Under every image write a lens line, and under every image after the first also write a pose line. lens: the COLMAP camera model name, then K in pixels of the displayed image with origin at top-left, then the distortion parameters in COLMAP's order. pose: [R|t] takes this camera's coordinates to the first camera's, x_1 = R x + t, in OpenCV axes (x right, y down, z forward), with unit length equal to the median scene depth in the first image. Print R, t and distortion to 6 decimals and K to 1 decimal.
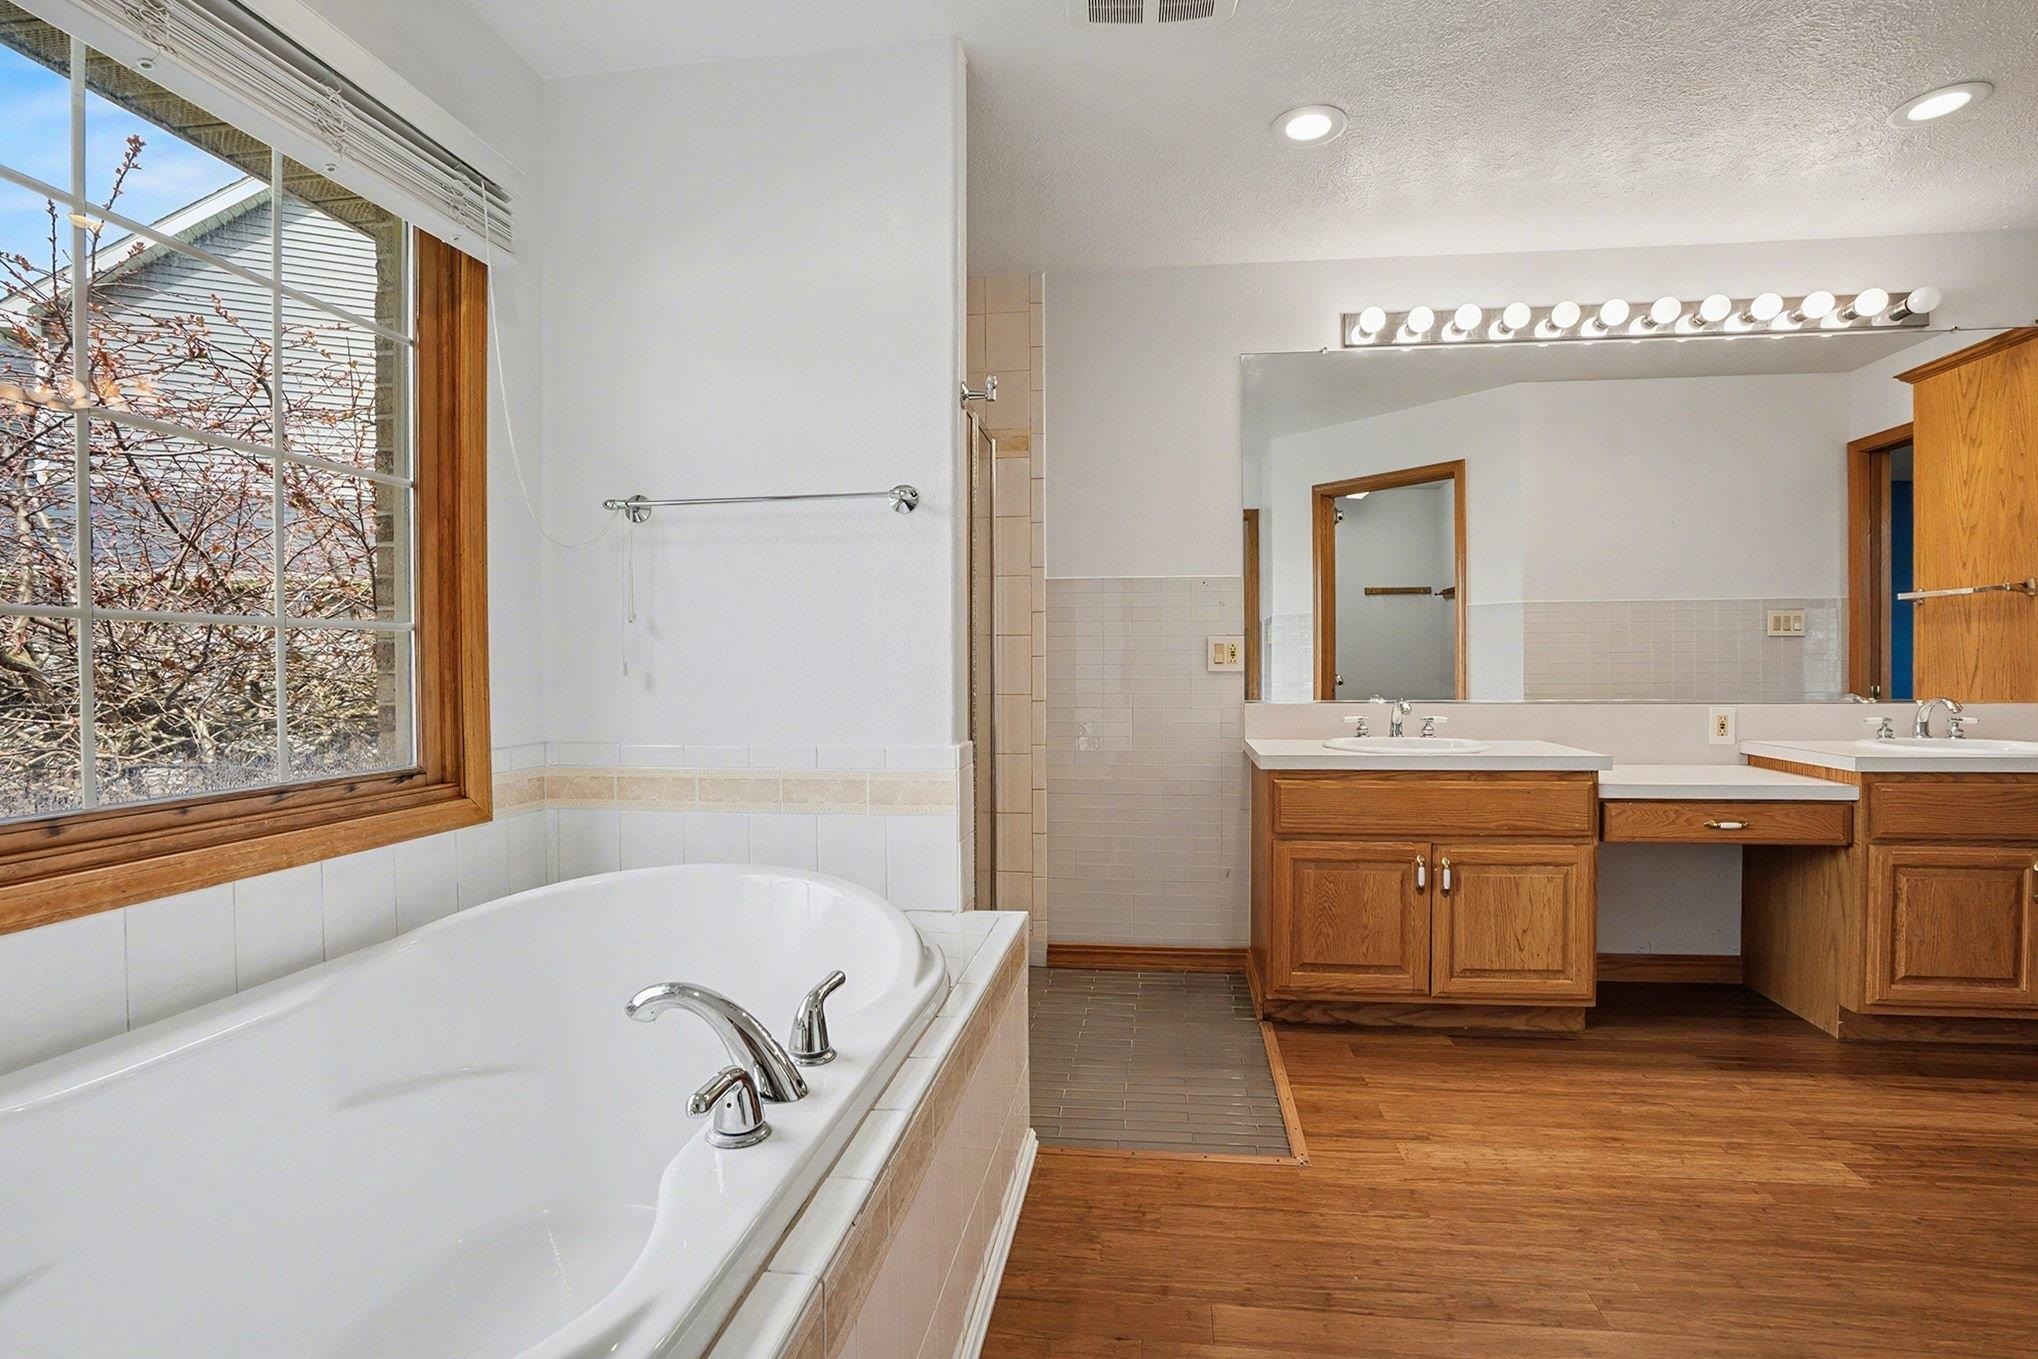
lens RADIAL K [[949.1, 0, 1003.8], [0, 949.1, 673.8], [0, 0, 1]] dist [-0.024033, 0.000330]
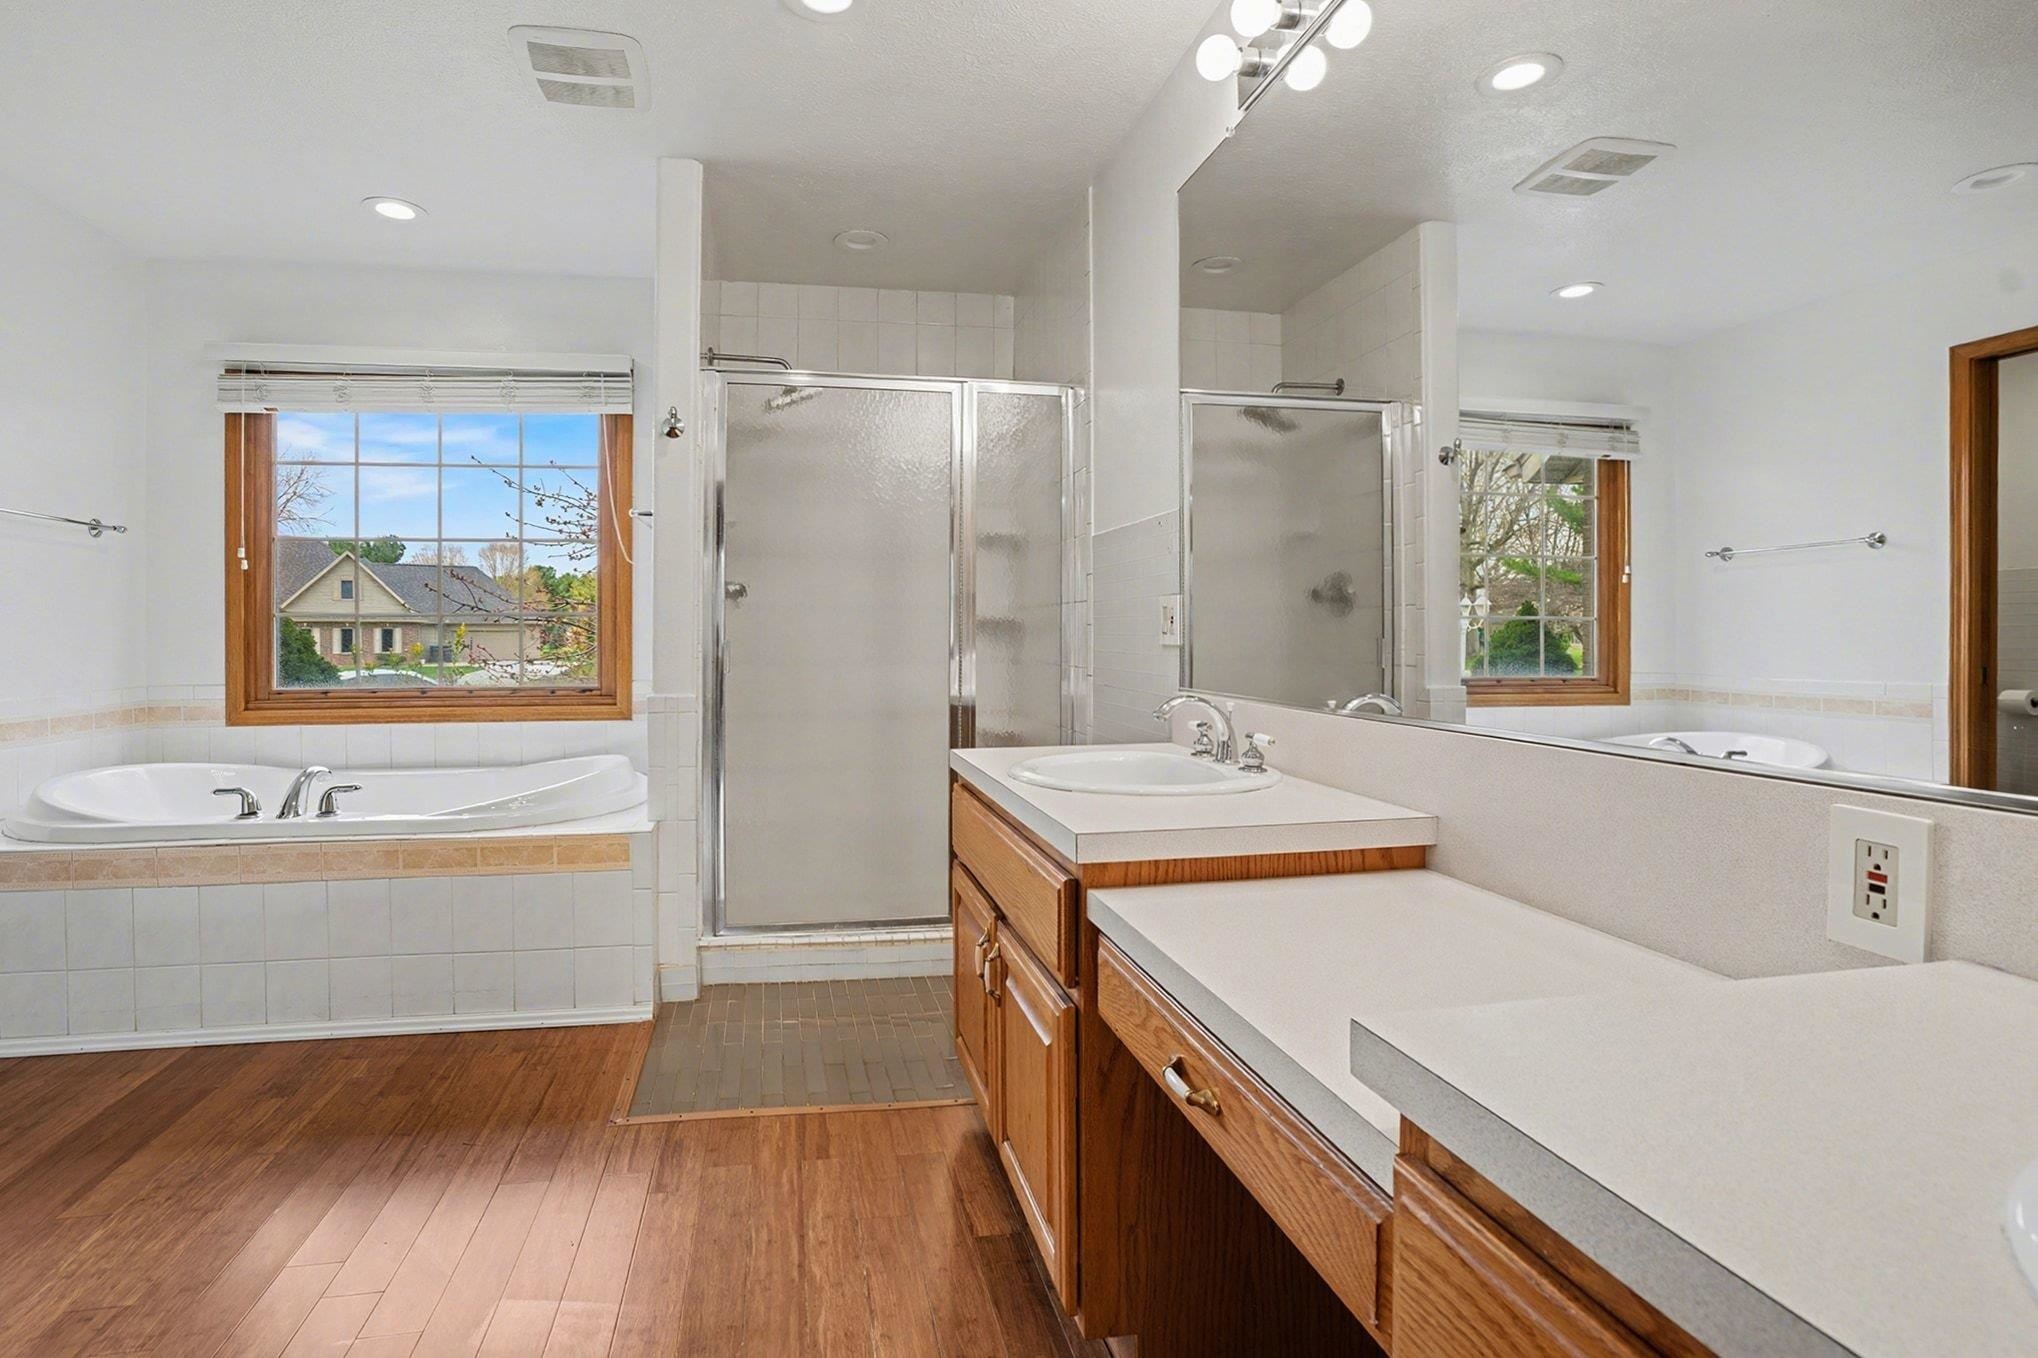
lens RADIAL K [[949.1, 0, 1003.8], [0, 949.1, 673.3], [0, 0, 1]] dist [-0.024033, 0.000330]
pose [[0.337888, 0.039692, -0.940349, 1.201171], [-0.016554, 0.999206, 0.036229, -0.010698], [0.941041, 0.003325, 0.338277, 0.899336]]
